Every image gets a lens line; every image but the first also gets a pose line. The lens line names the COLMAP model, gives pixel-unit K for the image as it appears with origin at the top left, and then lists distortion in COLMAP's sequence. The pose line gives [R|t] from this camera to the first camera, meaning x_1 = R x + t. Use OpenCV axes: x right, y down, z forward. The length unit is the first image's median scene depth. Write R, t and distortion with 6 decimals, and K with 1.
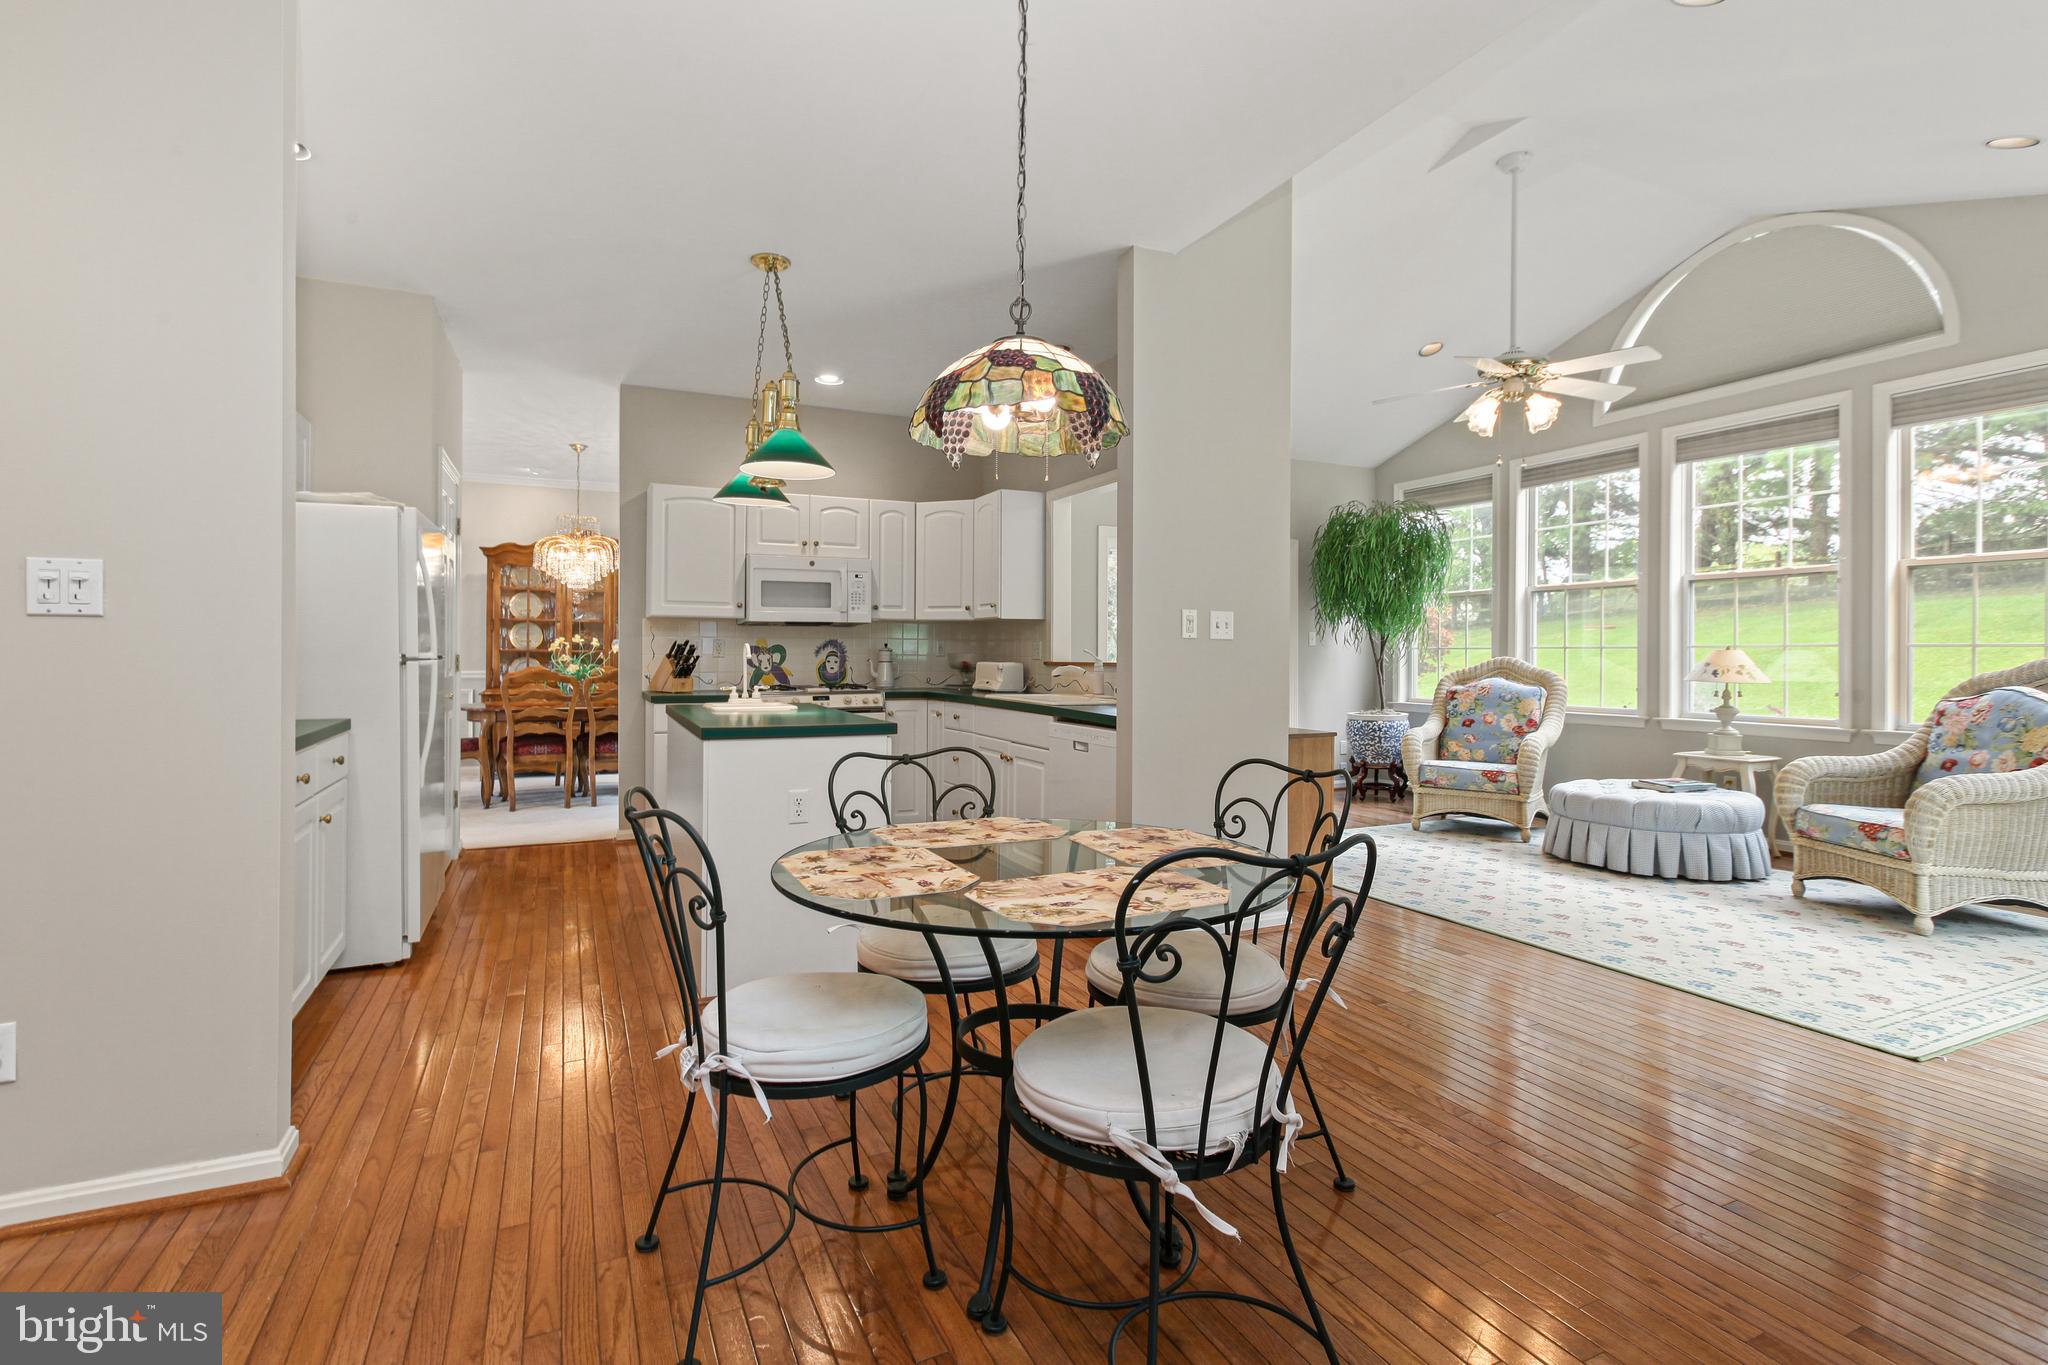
lens RADIAL K [[951.2, 0, 1009.4], [0, 951.2, 655.7], [0, 0, 1]] dist [-0.000205, -0.000463]
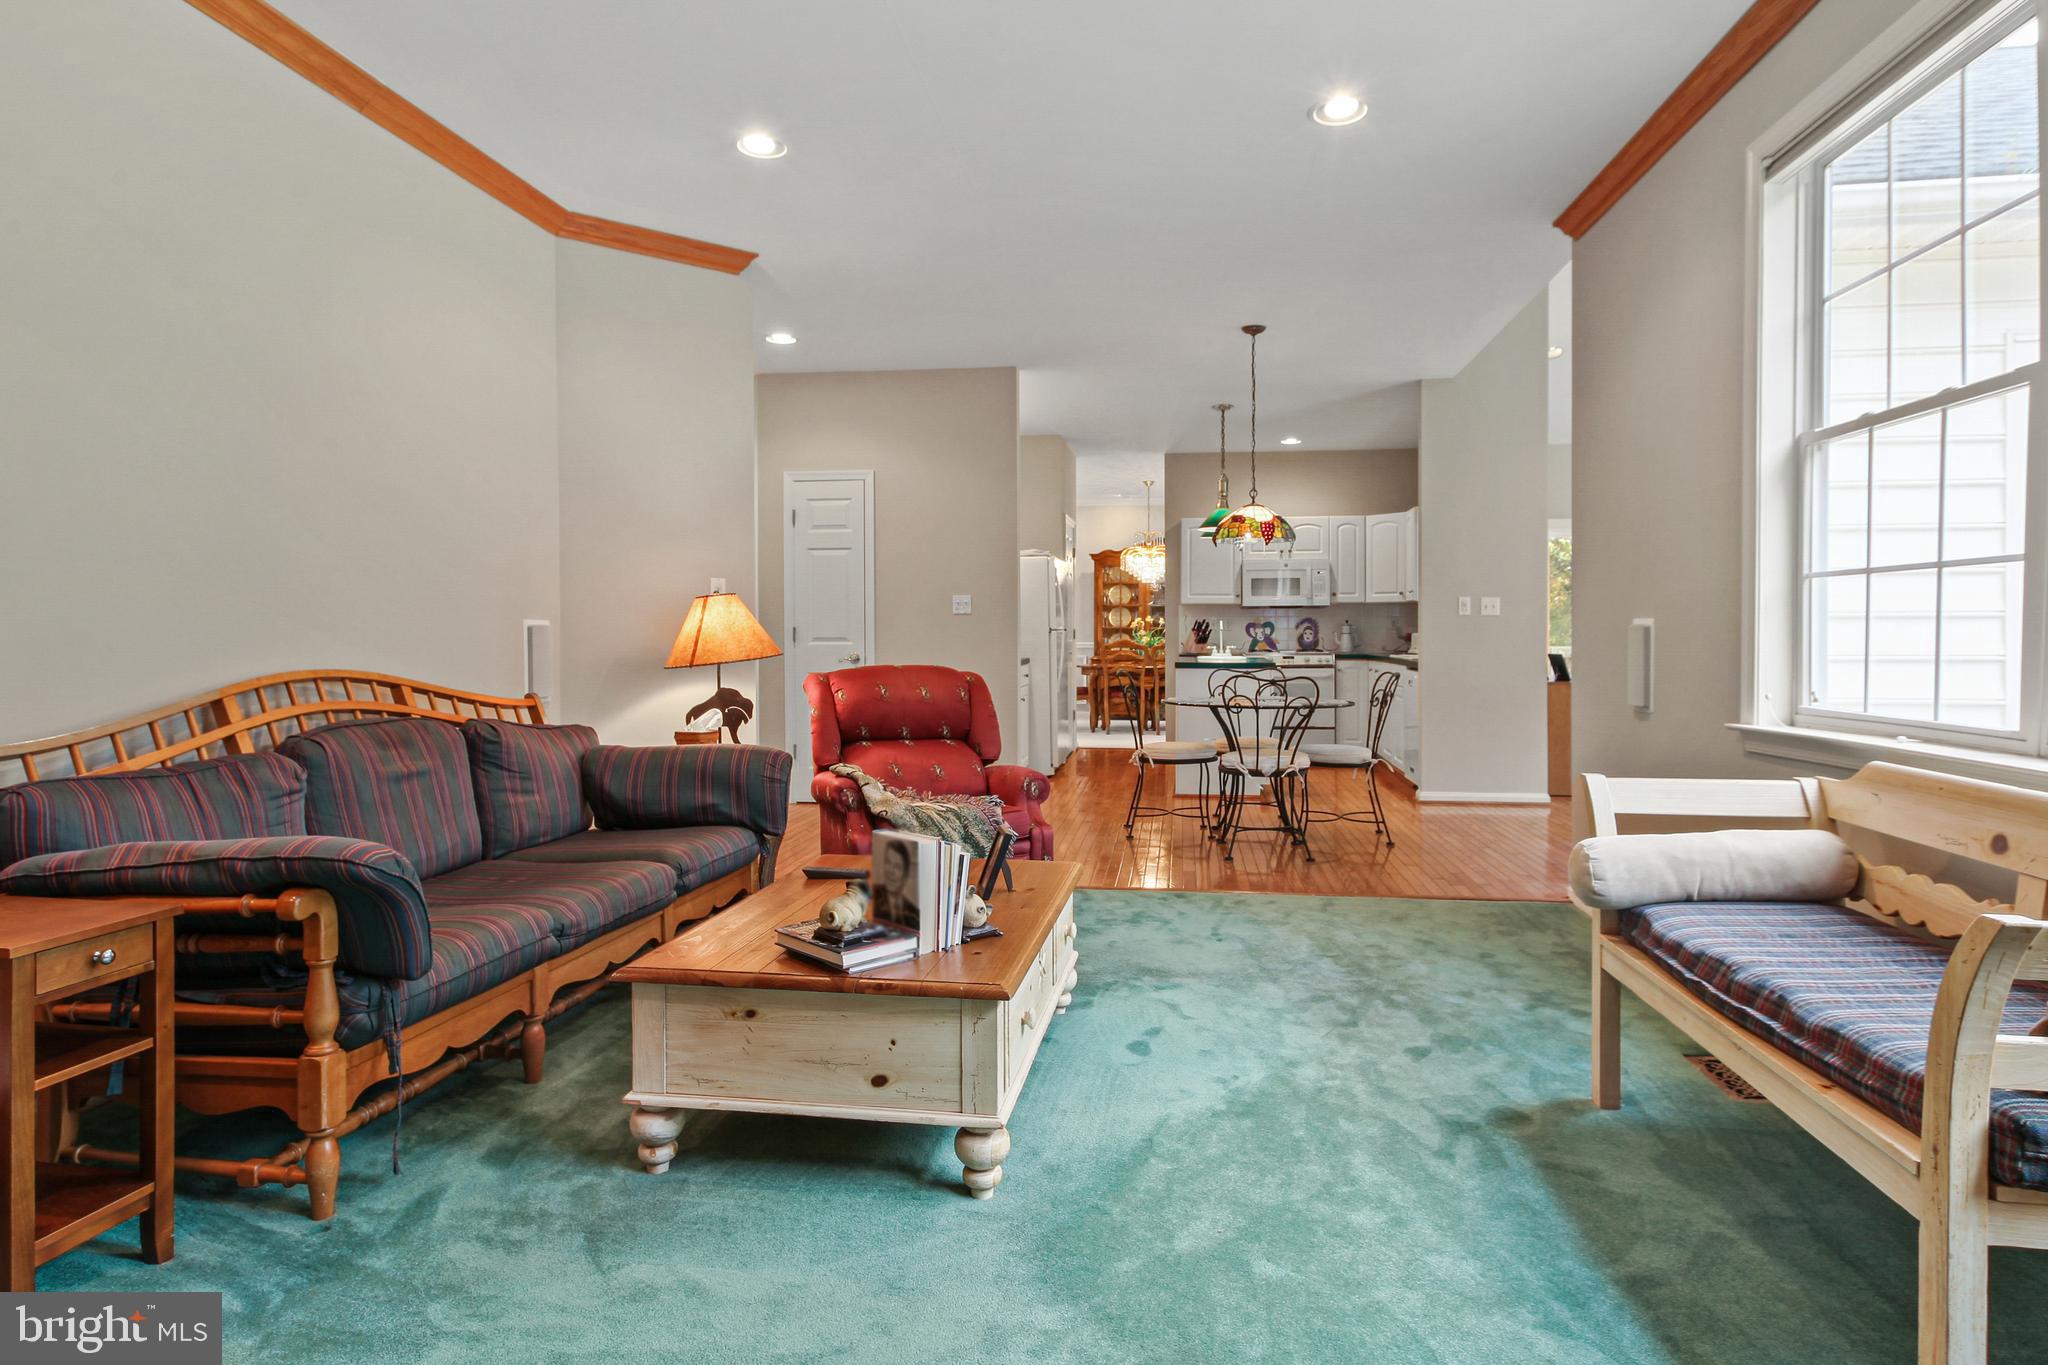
lens RADIAL K [[1151.3, 0, 1033.3], [0, 1151.3, 642.6], [0, 0, 1]] dist [0.015600, -0.000589]
pose [[0.843414, -0.000083, -0.537264, 0.411152], [0.003007, 0.999985, 0.004566, 0.011714], [0.537256, -0.005467, 0.843402, -0.687935]]
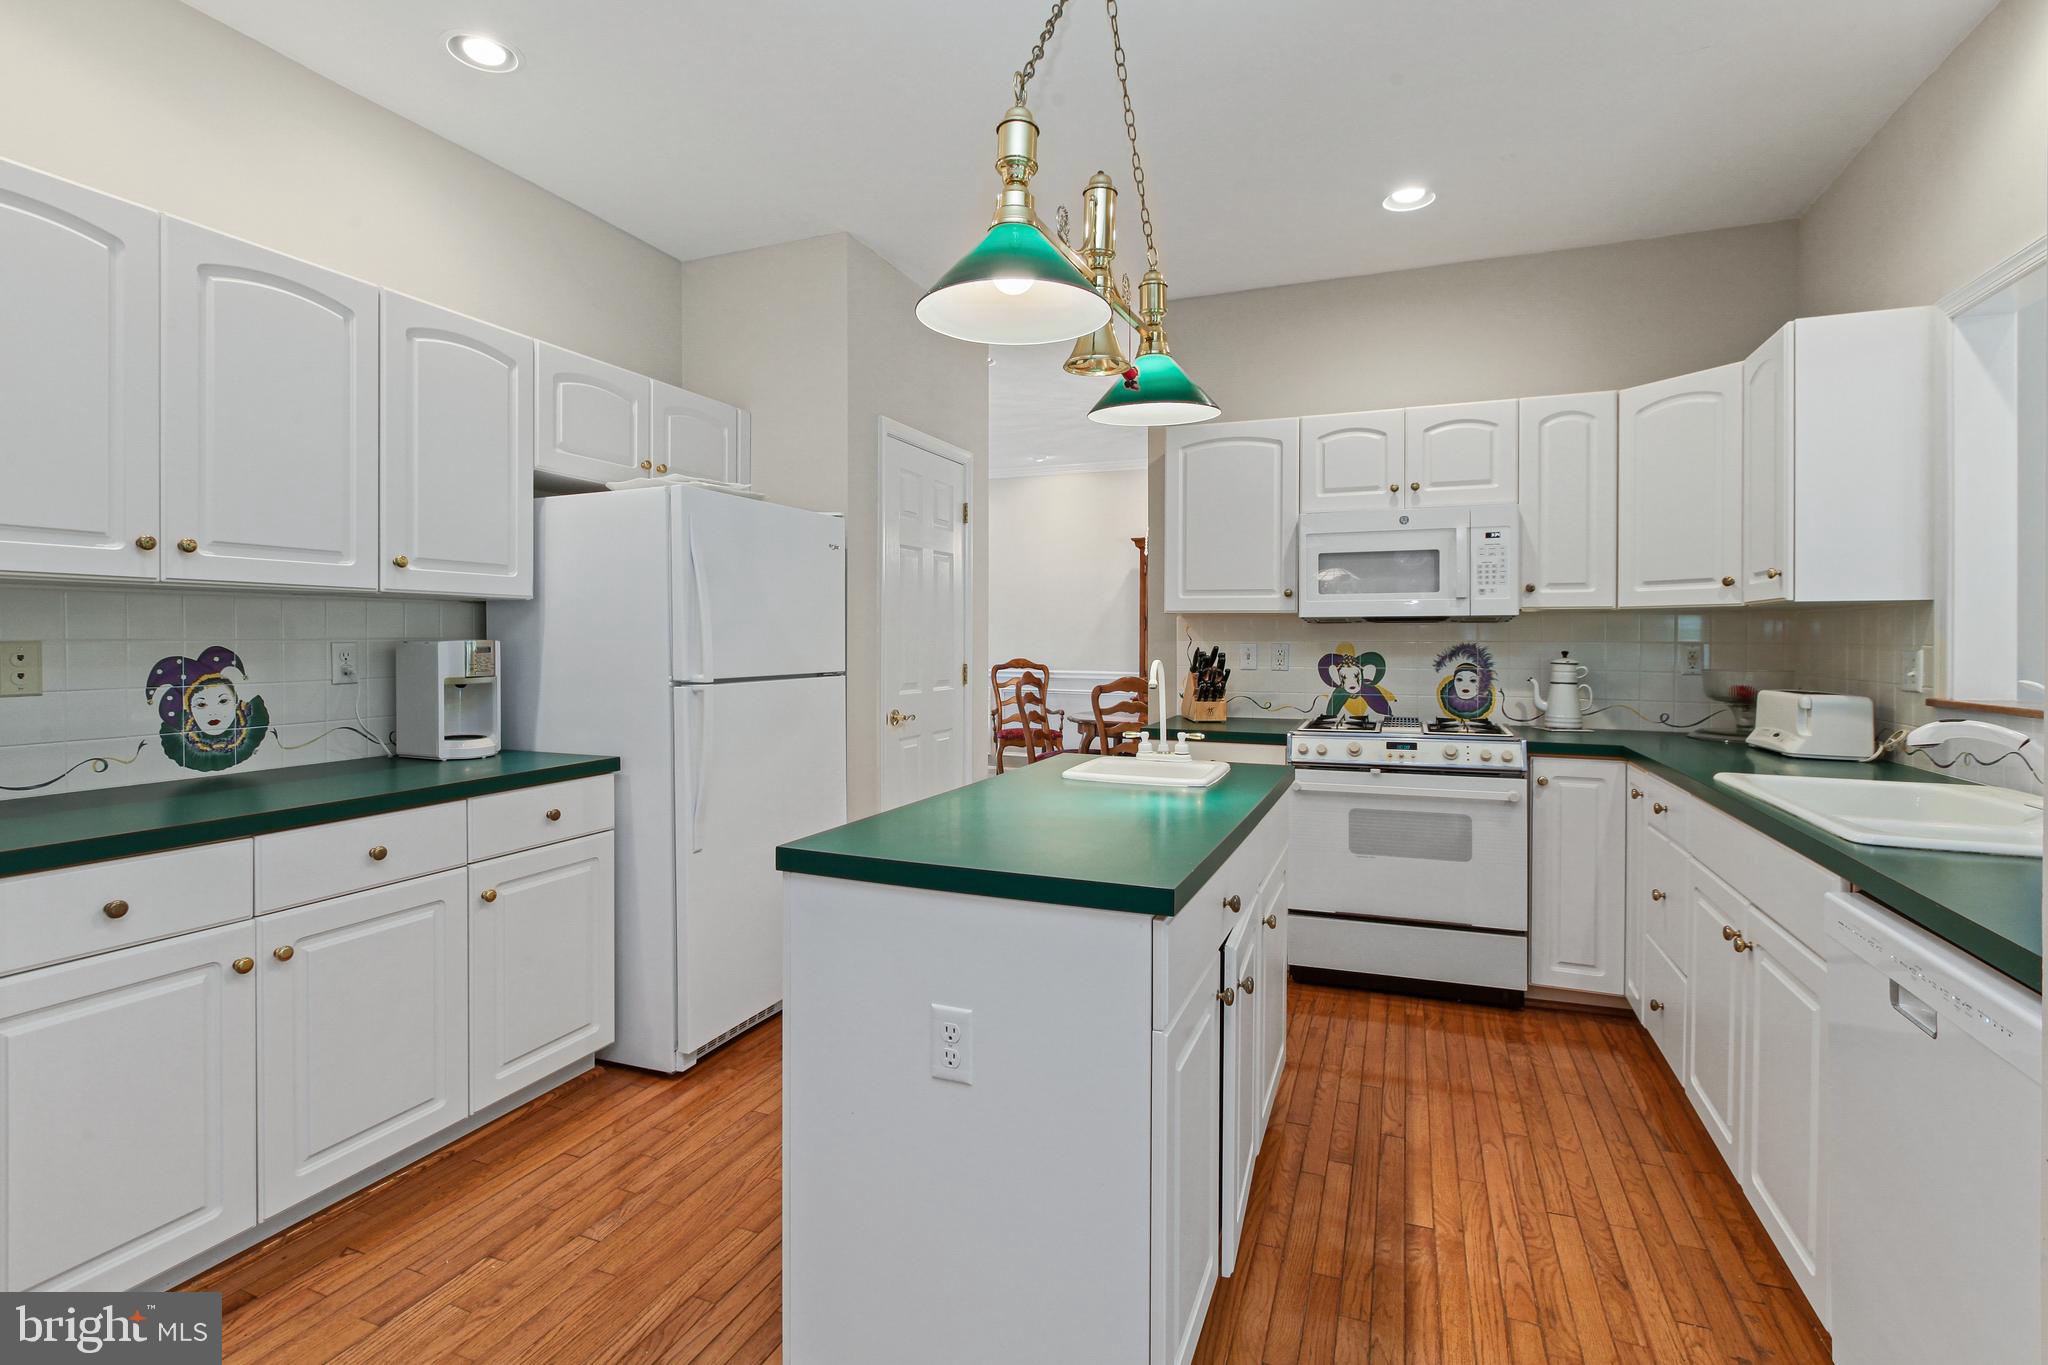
lens RADIAL K [[970.8, 0, 1013.3], [0, 970.8, 639.6], [0, 0, 1]] dist [-0.000129, -0.000162]
pose [[0.680455, -0.000748, -0.732790, 0.076549], [-0.003093, 0.999988, -0.003893, -0.017604], [0.732783, 0.004916, 0.680444, 0.399486]]
